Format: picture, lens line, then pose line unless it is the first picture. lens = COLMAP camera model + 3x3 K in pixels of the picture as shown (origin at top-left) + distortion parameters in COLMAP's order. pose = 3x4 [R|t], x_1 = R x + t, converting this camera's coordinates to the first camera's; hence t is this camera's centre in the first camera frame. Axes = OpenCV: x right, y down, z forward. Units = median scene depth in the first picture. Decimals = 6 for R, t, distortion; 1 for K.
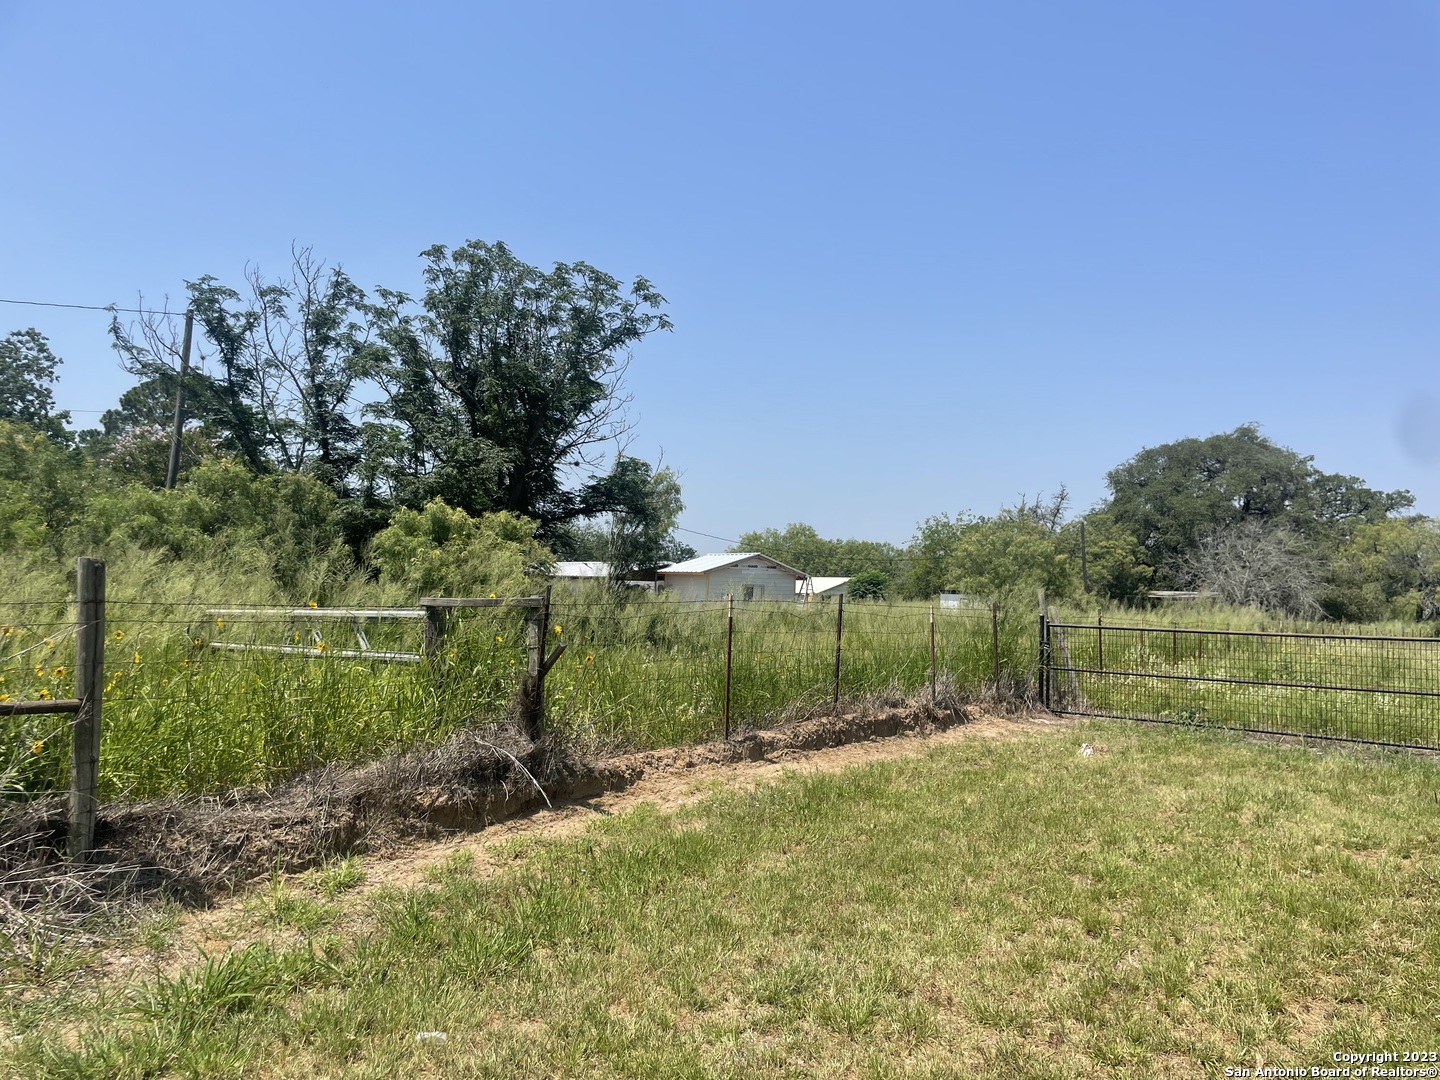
lens RADIAL K [[1074.1, 0, 728.8], [0, 1074.1, 536.0], [0, 0, 1]] dist [0.116673, -0.164283]
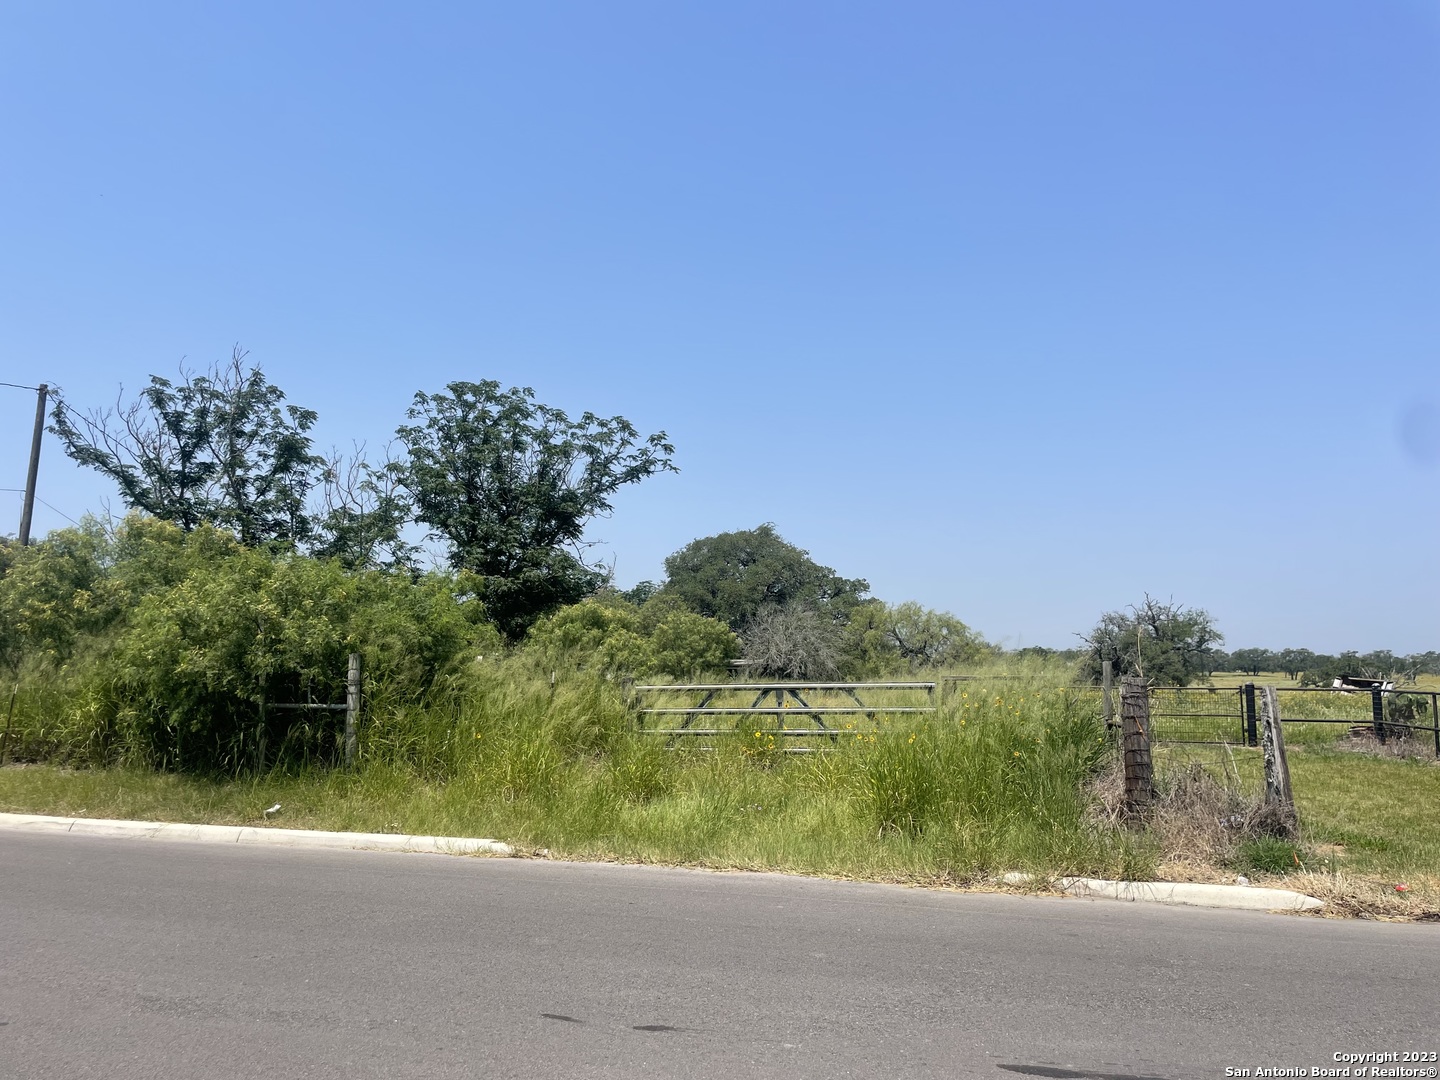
lens RADIAL K [[1075.9, 0, 714.2], [0, 1075.9, 522.6], [0, 0, 1]] dist [0.116375, -0.152377]
pose [[0.876806, 0.046815, 0.478559, -0.505255], [-0.010295, 0.996849, -0.078654, -0.017938], [-0.480733, 0.064038, 0.874525, -0.146684]]
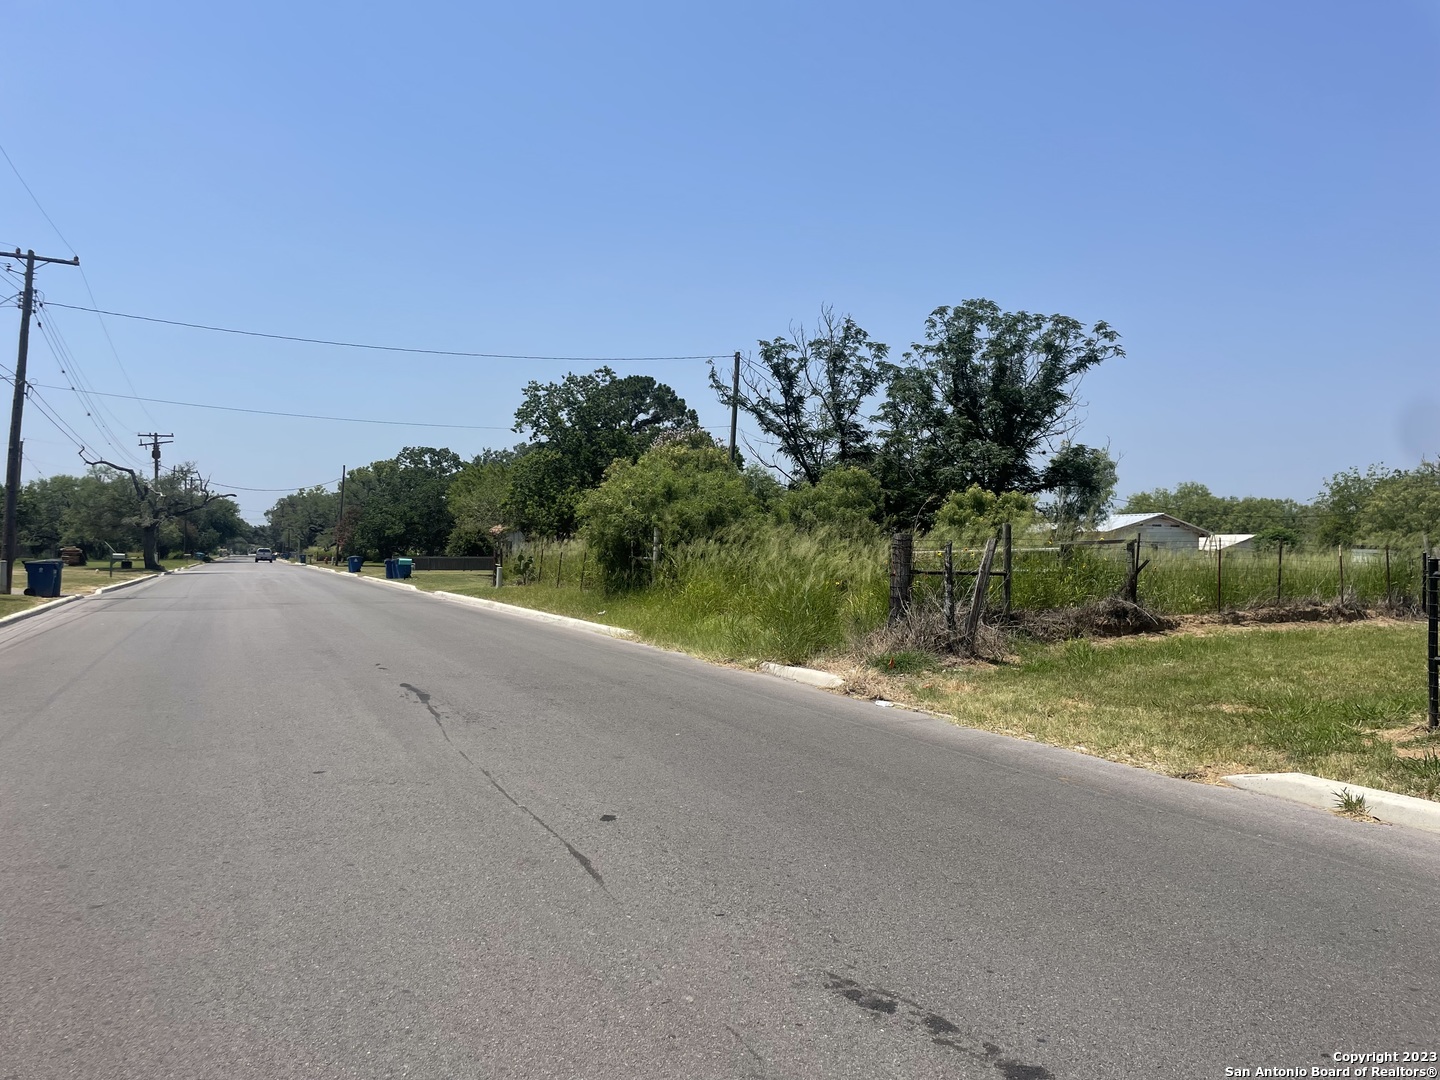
lens RADIAL K [[1074.1, 0, 728.8], [0, 1074.1, 536.0], [0, 0, 1]] dist [0.116673, -0.164283]
pose [[0.947866, -0.017781, -0.318173, -0.073350], [0.028220, 0.999203, 0.028231, -0.009880], [0.317417, -0.035738, 0.947612, -0.393398]]
